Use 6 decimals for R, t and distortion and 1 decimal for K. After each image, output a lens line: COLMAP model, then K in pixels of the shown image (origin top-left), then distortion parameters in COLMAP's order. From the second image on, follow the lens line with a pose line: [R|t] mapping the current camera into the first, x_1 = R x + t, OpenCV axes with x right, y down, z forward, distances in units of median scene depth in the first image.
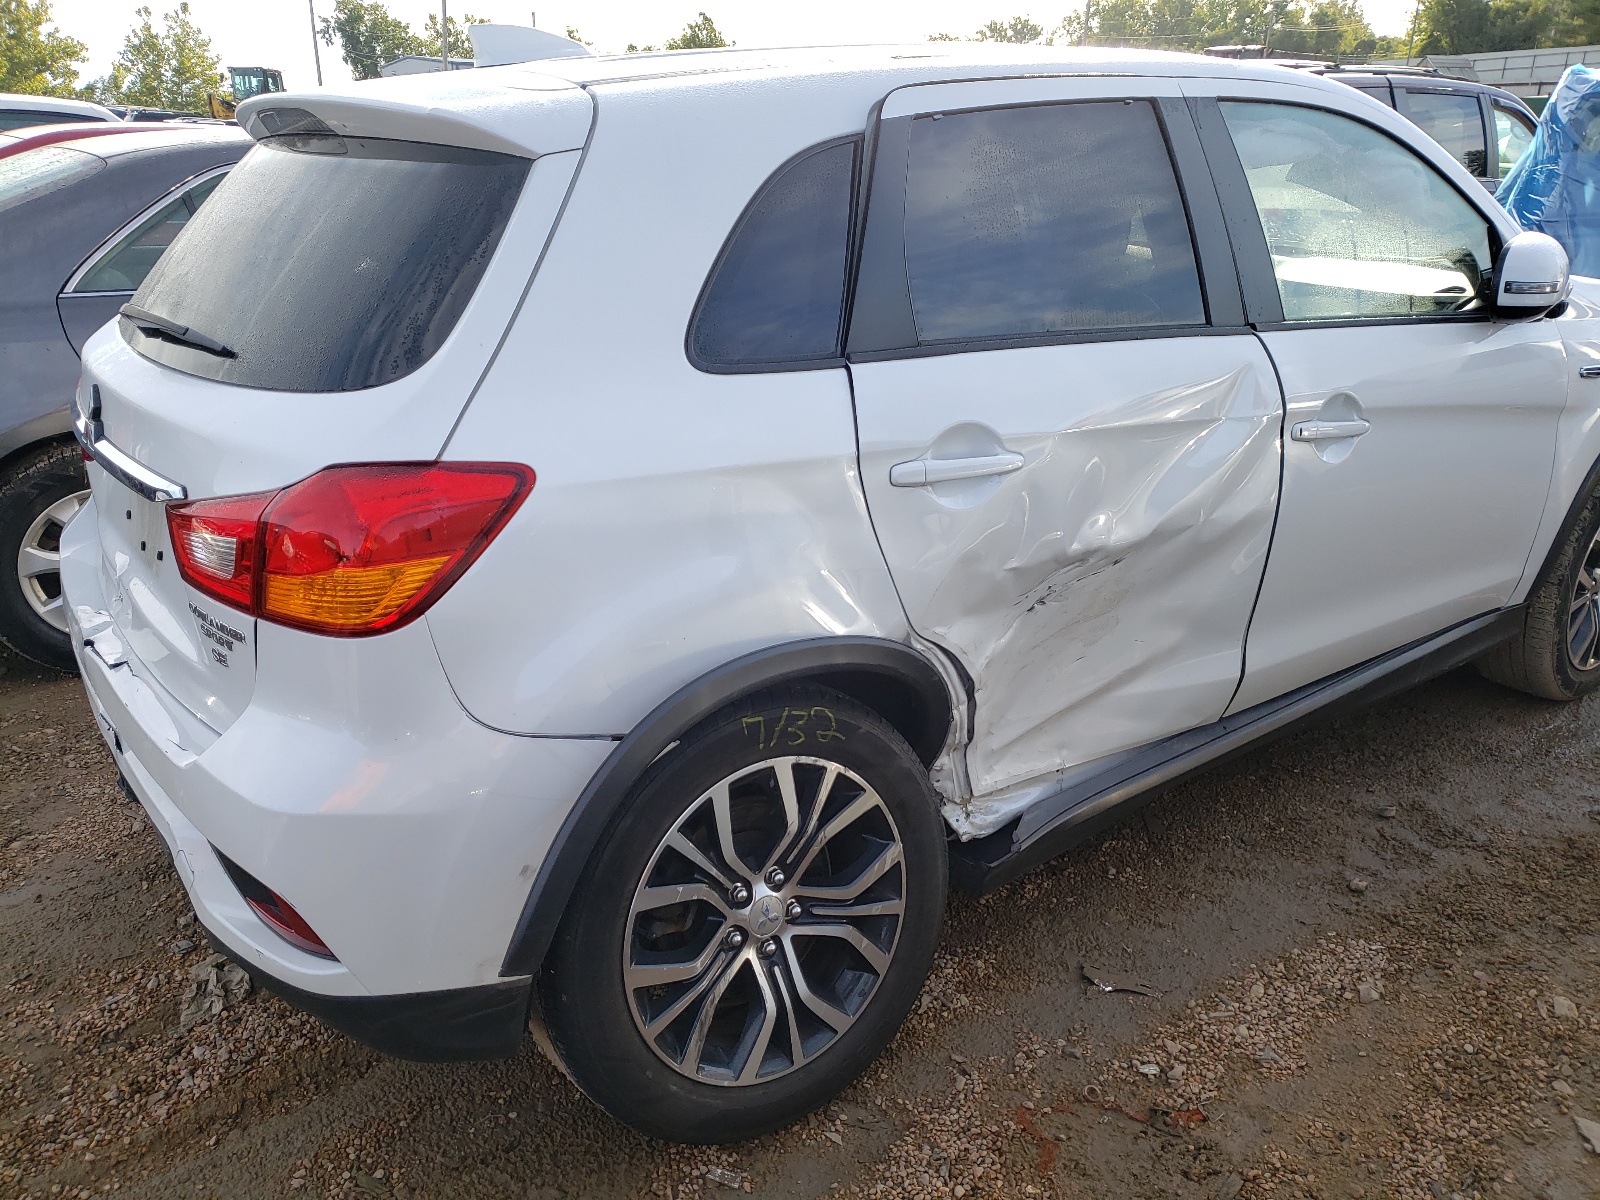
lens RADIAL K [[1220.7, 0, 801.0], [0, 1220.7, 597.2], [0, 0, 1]] dist [0.008975, 0.018835]
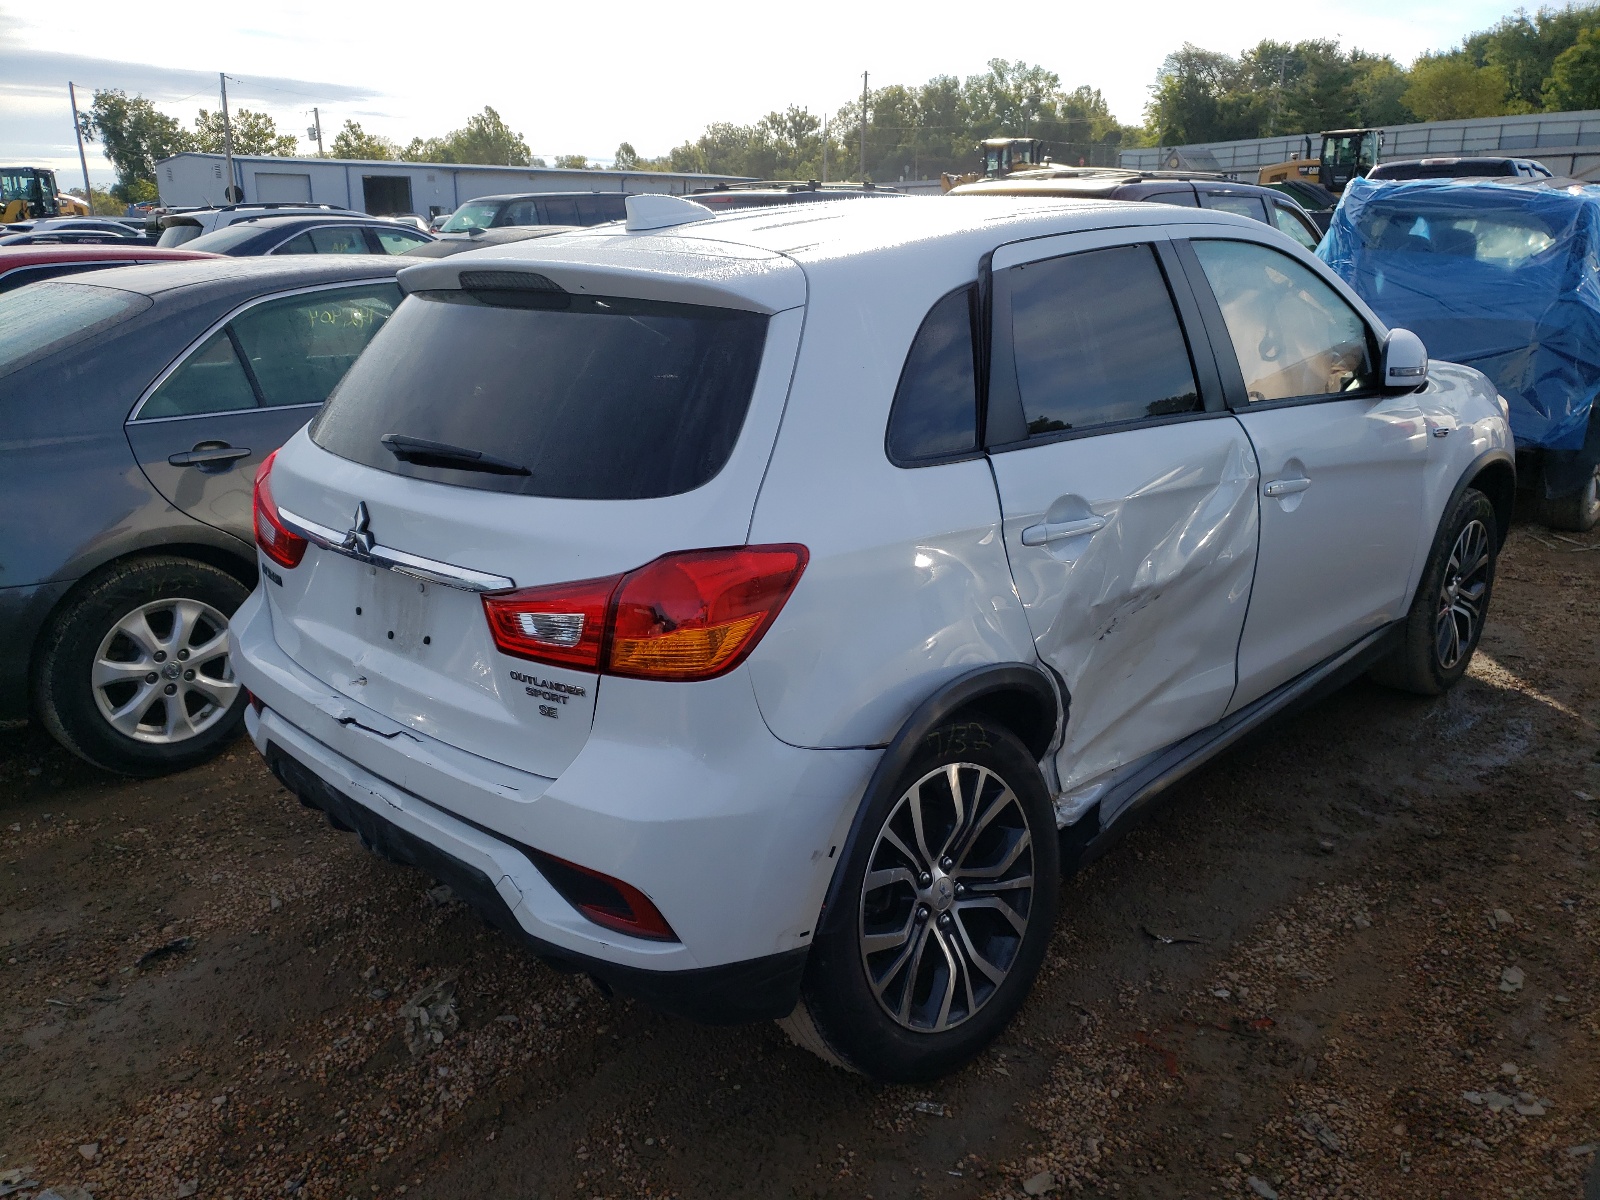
lens RADIAL K [[1220.7, 0, 798.6], [0, 1220.7, 597.5], [0, 0, 1]] dist [0.008975, 0.018835]
pose [[0.986854, -0.064106, 0.148355, -0.306816], [0.073307, 0.995656, -0.057401, 0.017789], [-0.144031, 0.067522, 0.987267, -0.213375]]
